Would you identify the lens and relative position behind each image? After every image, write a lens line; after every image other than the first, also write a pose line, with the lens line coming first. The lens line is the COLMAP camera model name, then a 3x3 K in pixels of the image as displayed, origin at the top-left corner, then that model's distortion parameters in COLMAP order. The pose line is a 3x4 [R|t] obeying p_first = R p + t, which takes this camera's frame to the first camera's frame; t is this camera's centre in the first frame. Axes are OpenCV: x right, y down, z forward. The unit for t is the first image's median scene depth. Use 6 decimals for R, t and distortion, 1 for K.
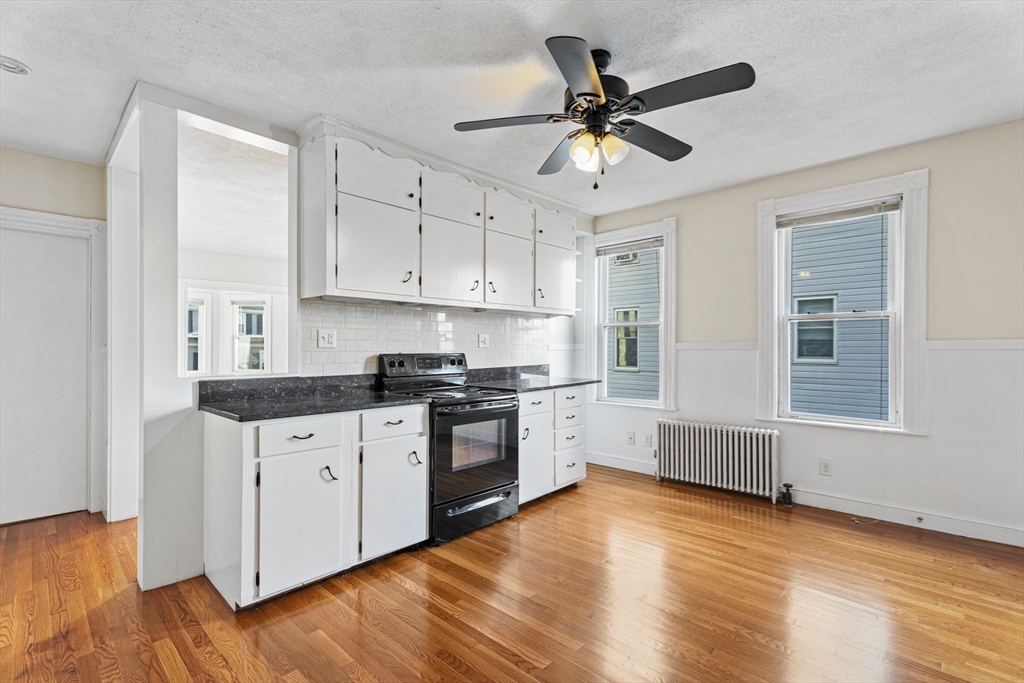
lens RADIAL K [[461.9, 0, 516.1], [0, 461.9, 345.8], [0, 0, 1]] dist [-0.000148, 0.000330]
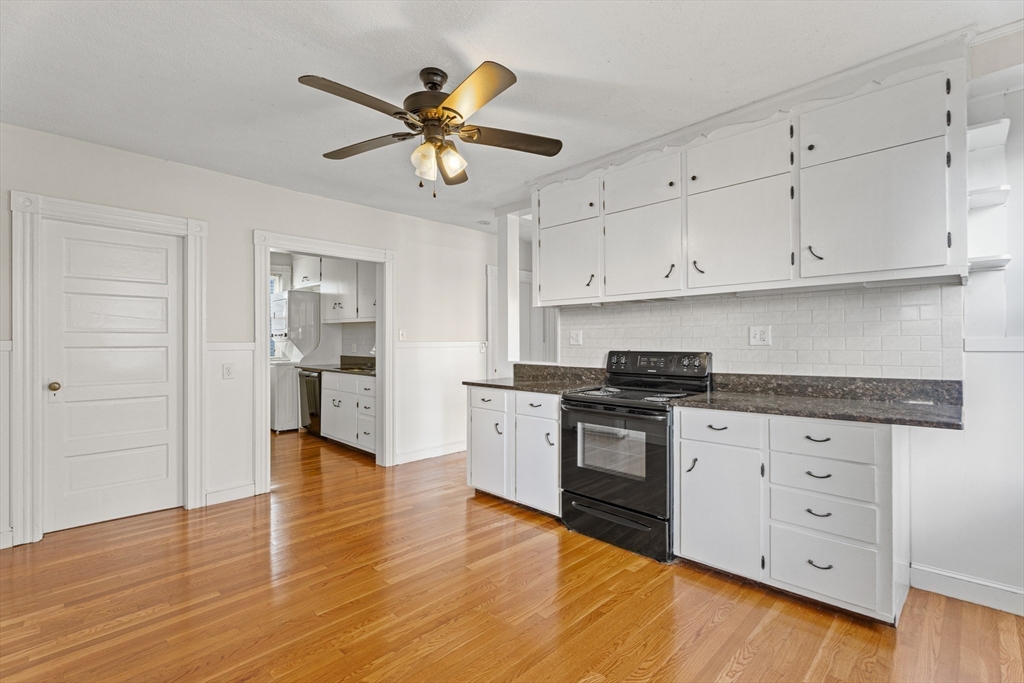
lens RADIAL K [[461.9, 0, 513.2], [0, 461.9, 340.7], [0, 0, 1]] dist [-0.000148, 0.000330]
pose [[-0.021694, -0.007173, -0.999739, 0.851184], [0.000690, 0.999974, -0.007189, 0.001992], [0.999764, -0.000845, -0.021689, 0.834980]]
